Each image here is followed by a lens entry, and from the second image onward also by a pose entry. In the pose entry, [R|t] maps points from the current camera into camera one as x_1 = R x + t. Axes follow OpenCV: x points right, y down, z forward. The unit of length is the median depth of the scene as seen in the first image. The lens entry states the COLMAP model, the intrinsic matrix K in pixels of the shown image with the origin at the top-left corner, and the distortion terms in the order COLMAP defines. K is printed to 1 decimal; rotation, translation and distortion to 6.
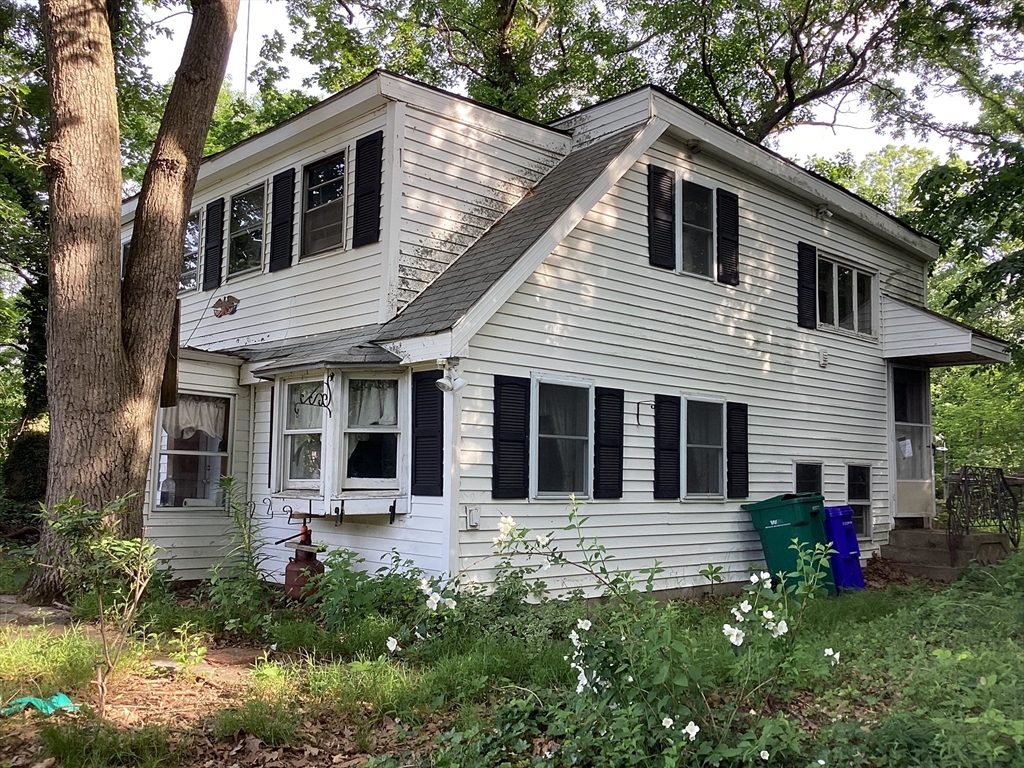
lens RADIAL K [[933.2, 0, 496.4], [0, 933.2, 382.9], [0, 0, 1]] dist [0.101888, -0.203530]
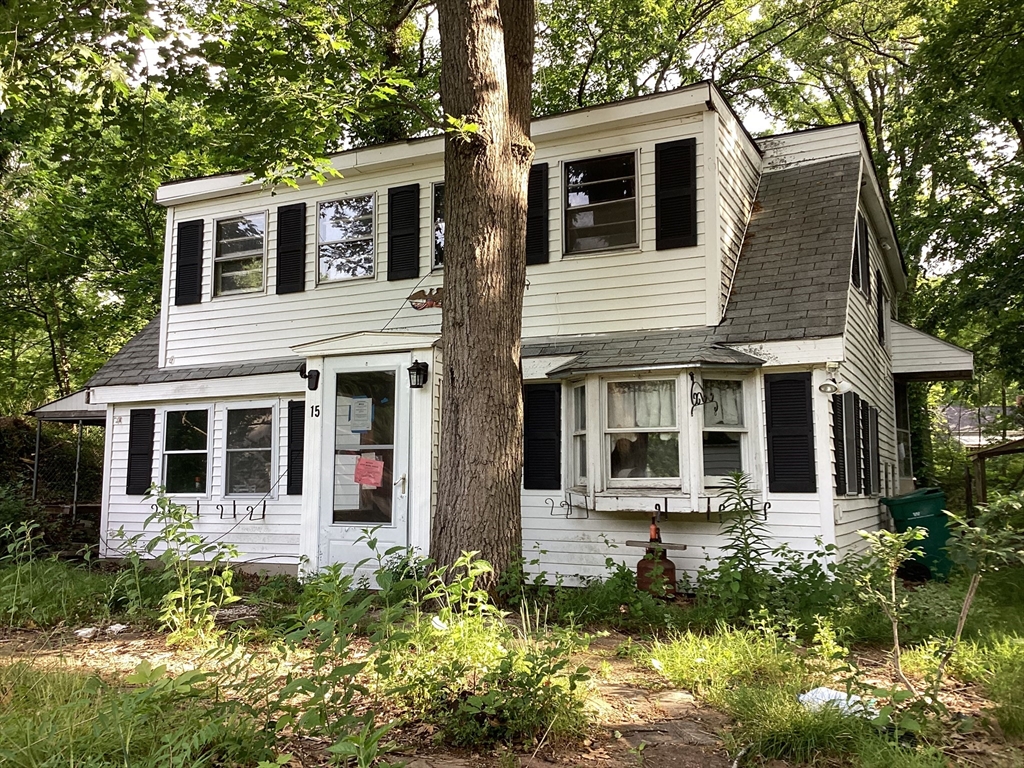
lens RADIAL K [[933.2, 0, 496.4], [0, 933.2, 382.9], [0, 0, 1]] dist [0.101888, -0.203530]
pose [[0.939003, 0.025513, 0.342960, -0.714153], [-0.022820, 0.999669, -0.011886, 0.017379], [-0.343150, 0.003334, 0.939275, 0.118223]]
